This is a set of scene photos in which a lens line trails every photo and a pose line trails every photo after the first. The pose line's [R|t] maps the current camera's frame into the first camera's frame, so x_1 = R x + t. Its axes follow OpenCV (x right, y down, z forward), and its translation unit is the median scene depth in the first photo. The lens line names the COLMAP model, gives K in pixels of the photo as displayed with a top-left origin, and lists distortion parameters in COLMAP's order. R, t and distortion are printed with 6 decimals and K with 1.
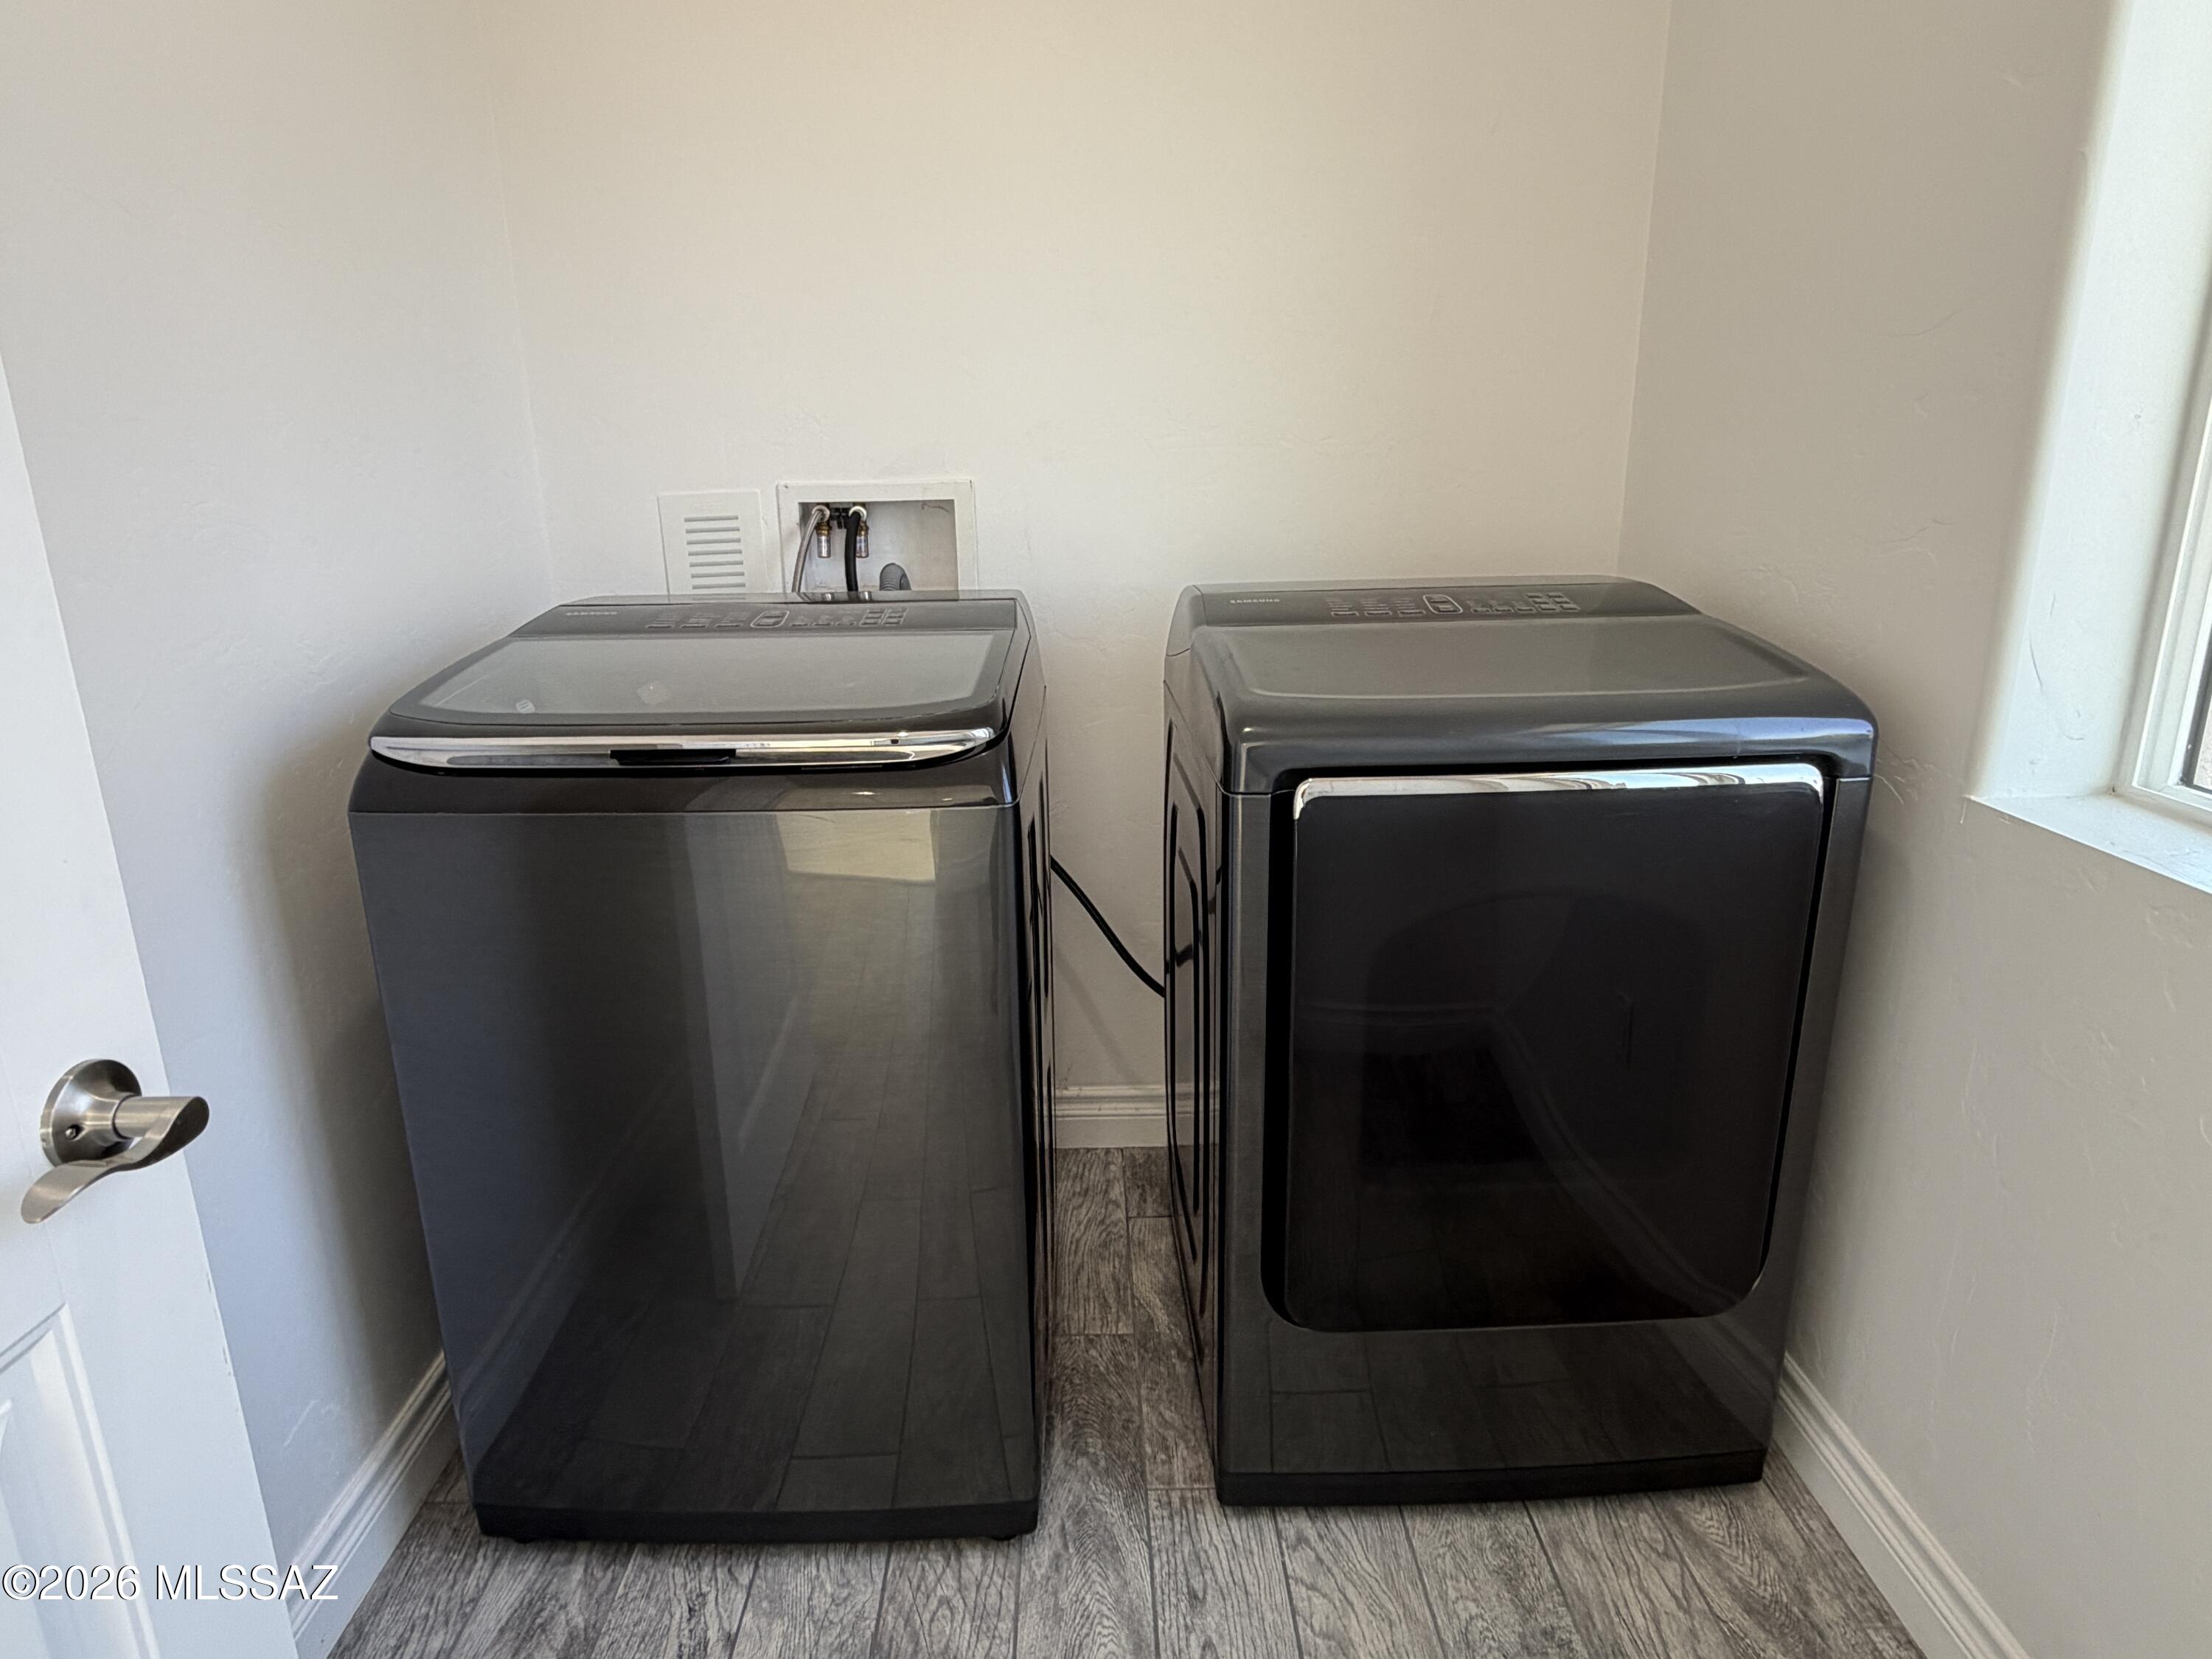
lens RADIAL K [[1290.7, 0, 1106.0], [0, 1290.7, 829.5], [0, 0, 1]] dist [0.004013, 0.002187]
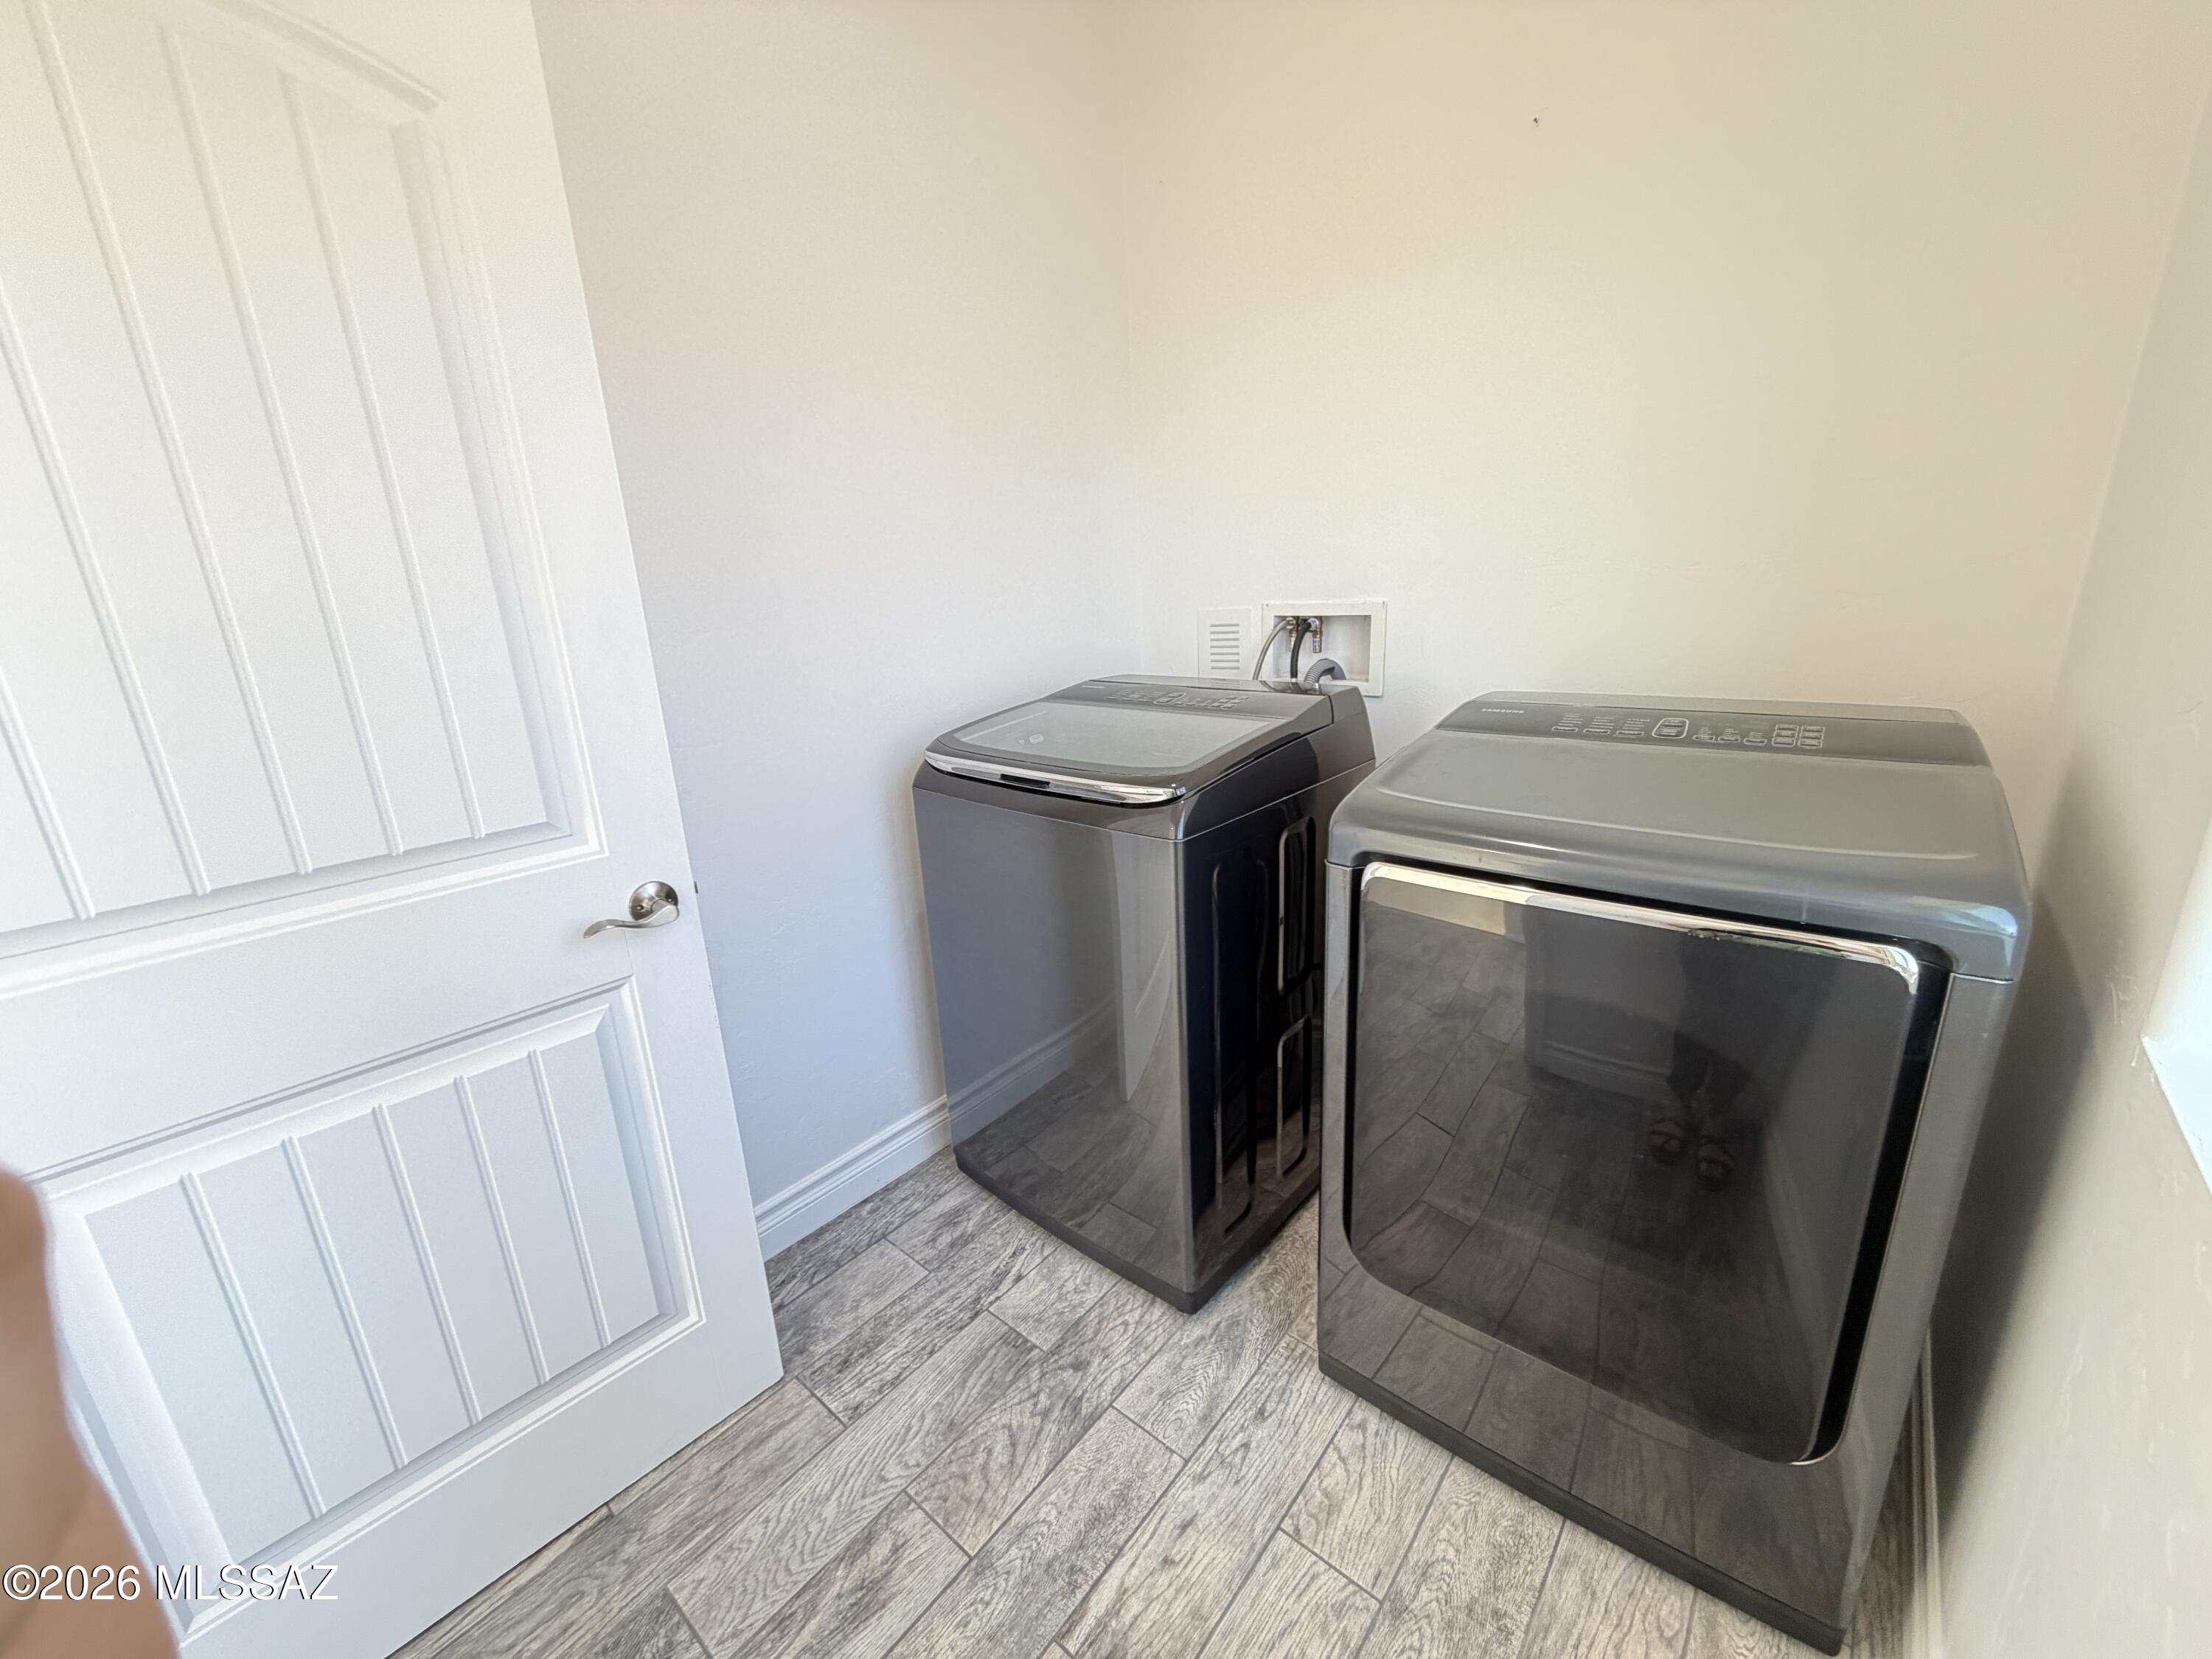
lens RADIAL K [[884.9, 0, 1099.0], [0, 884.9, 824.2], [0, 0, 1]] dist [0.000653, 0.000152]
pose [[0.748666, 0.162310, -0.642771, 0.447097], [-0.144062, 0.986228, 0.081243, -0.095462], [0.647105, 0.031775, 0.761738, 0.122122]]
